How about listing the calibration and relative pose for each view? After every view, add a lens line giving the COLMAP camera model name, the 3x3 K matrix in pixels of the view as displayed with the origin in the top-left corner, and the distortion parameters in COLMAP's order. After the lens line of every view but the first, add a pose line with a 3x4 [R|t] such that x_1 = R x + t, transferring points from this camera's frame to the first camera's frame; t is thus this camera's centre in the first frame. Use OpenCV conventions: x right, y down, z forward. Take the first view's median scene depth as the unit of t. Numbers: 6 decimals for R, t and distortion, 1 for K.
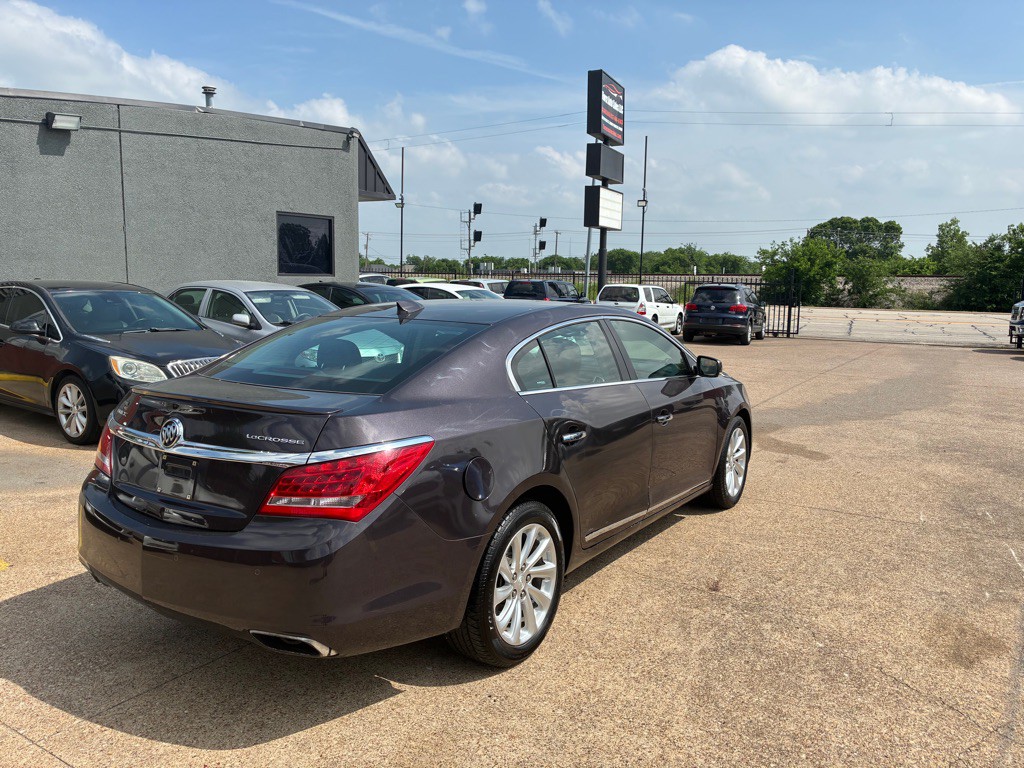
lens RADIAL K [[774.1, 0, 508.9], [0, 774.1, 385.0], [0, 0, 1]] dist [0.051049, -0.074978]
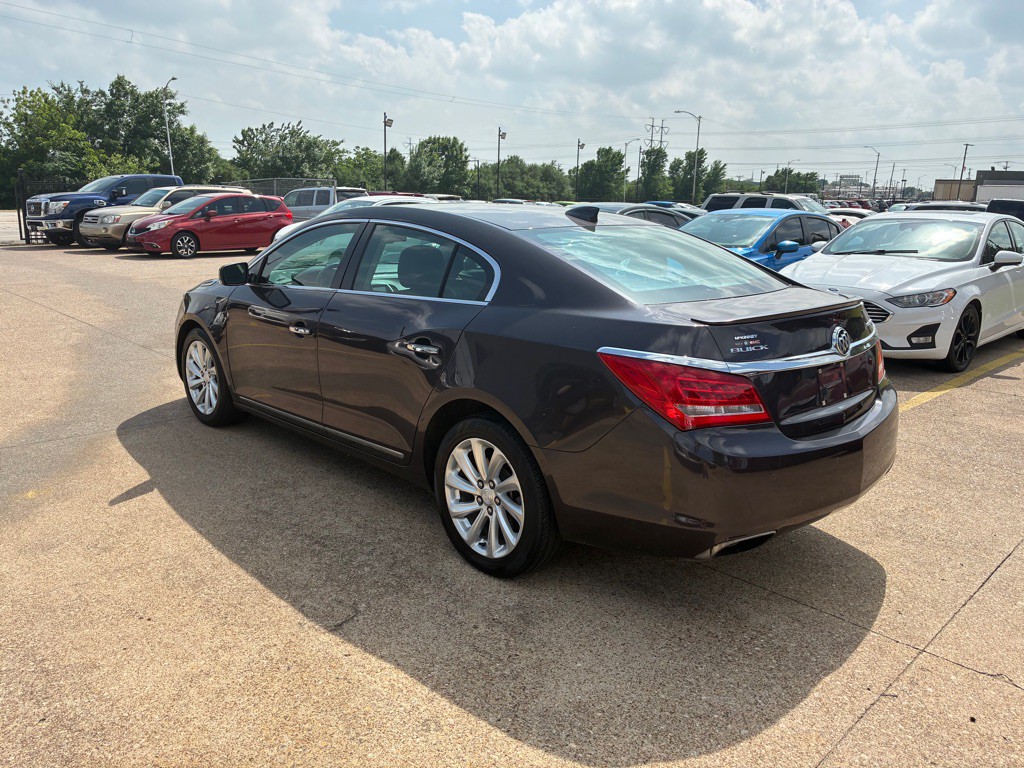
lens RADIAL K [[774.1, 0, 520.7], [0, 774.1, 380.9], [0, 0, 1]] dist [0.051049, -0.074978]
pose [[0.230187, -0.232414, 0.944985, -0.271155], [0.110199, 0.971041, 0.211979, -0.027275], [-0.966887, 0.055341, 0.249133, 0.205832]]
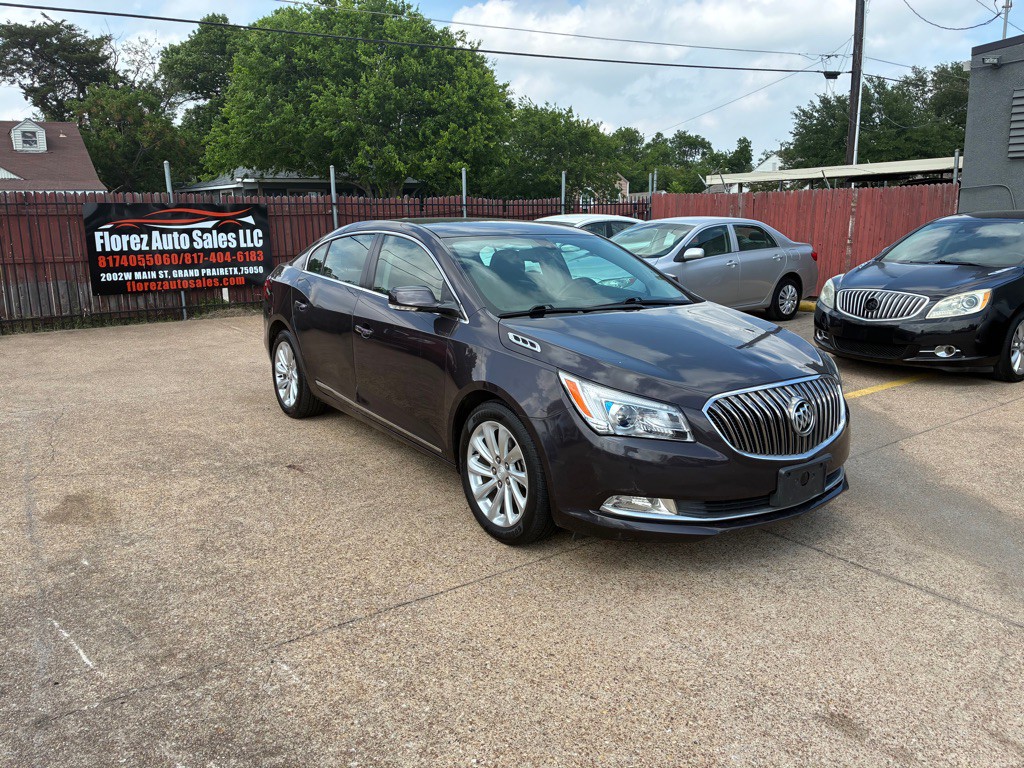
lens RADIAL K [[774.1, 0, 522.3], [0, 774.1, 376.7], [0, 0, 1]] dist [0.051049, -0.074978]
pose [[-0.360546, 0.173056, -0.916547, 0.305063], [-0.124925, 0.964825, 0.231314, -0.046207], [0.924338, 0.197899, -0.326245, 0.431582]]
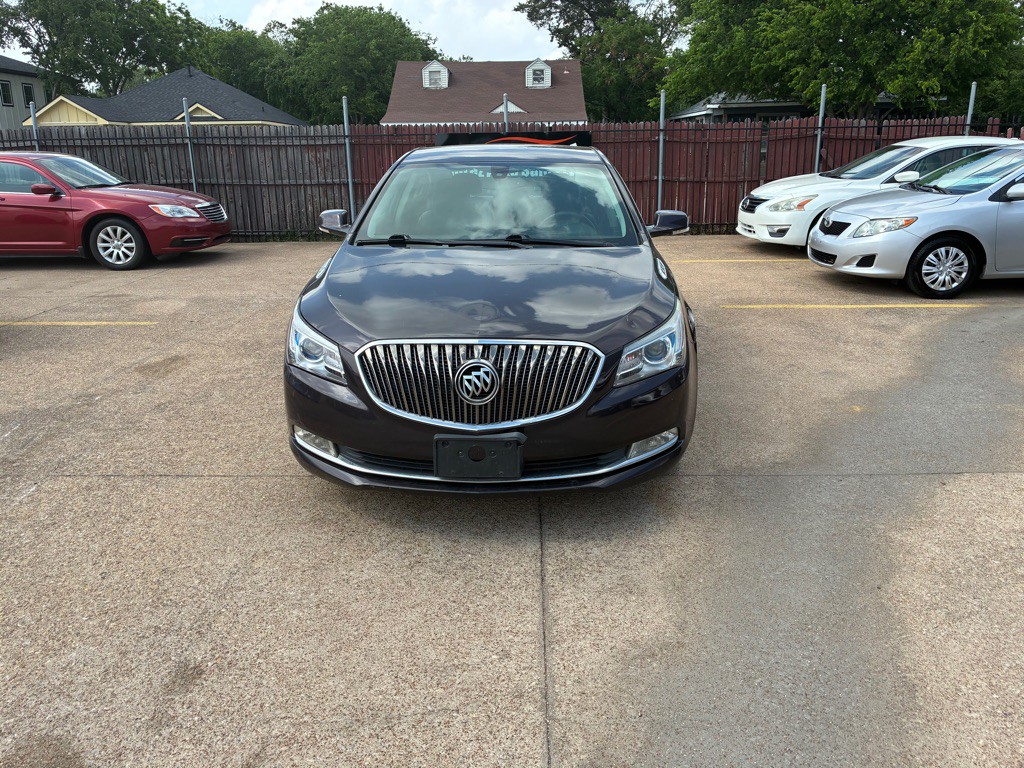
lens RADIAL K [[774.1, 0, 514.1], [0, 774.1, 371.6], [0, 0, 1]] dist [0.051049, -0.074978]
pose [[-0.853902, 0.136537, -0.502203, 0.171131], [-0.072921, 0.924063, 0.375220, -0.066573], [0.515299, 0.357022, -0.779103, 0.576295]]
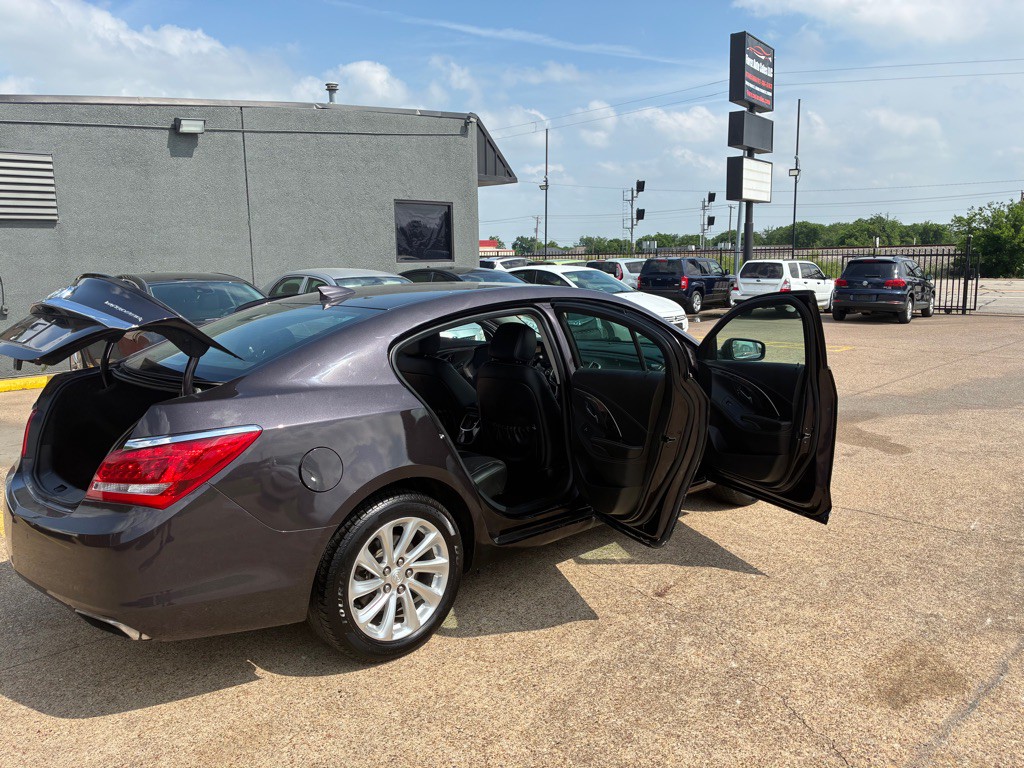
lens RADIAL K [[774.1, 0, 516.7], [0, 774.1, 381.2], [0, 0, 1]] dist [0.051049, -0.074978]
pose [[0.976836, 0.004921, -0.213934, 0.075843], [-0.000814, 0.999814, 0.019283, -0.001734], [0.213989, -0.018662, 0.976658, 0.018539]]
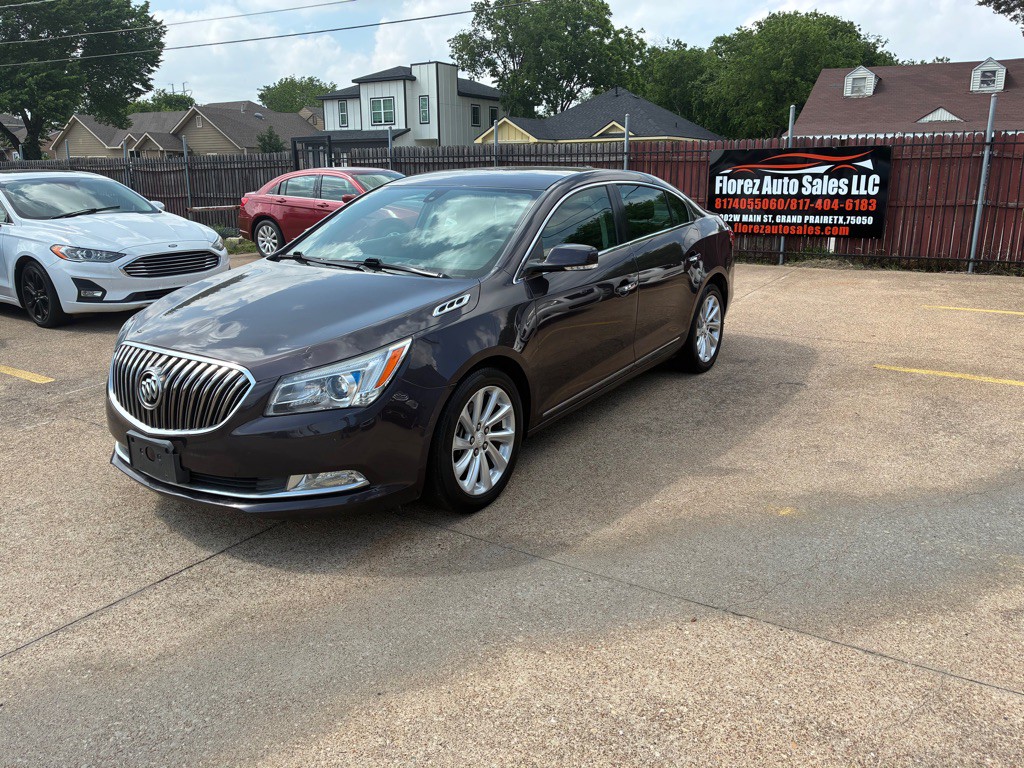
lens RADIAL K [[774.1, 0, 517.8], [0, 774.1, 383.2], [0, 0, 1]] dist [0.051049, -0.074978]
pose [[-0.999943, -0.010074, 0.003558, -0.002615], [-0.007845, 0.918422, 0.395524, -0.076290], [-0.007252, 0.395473, -0.918449, 0.612574]]
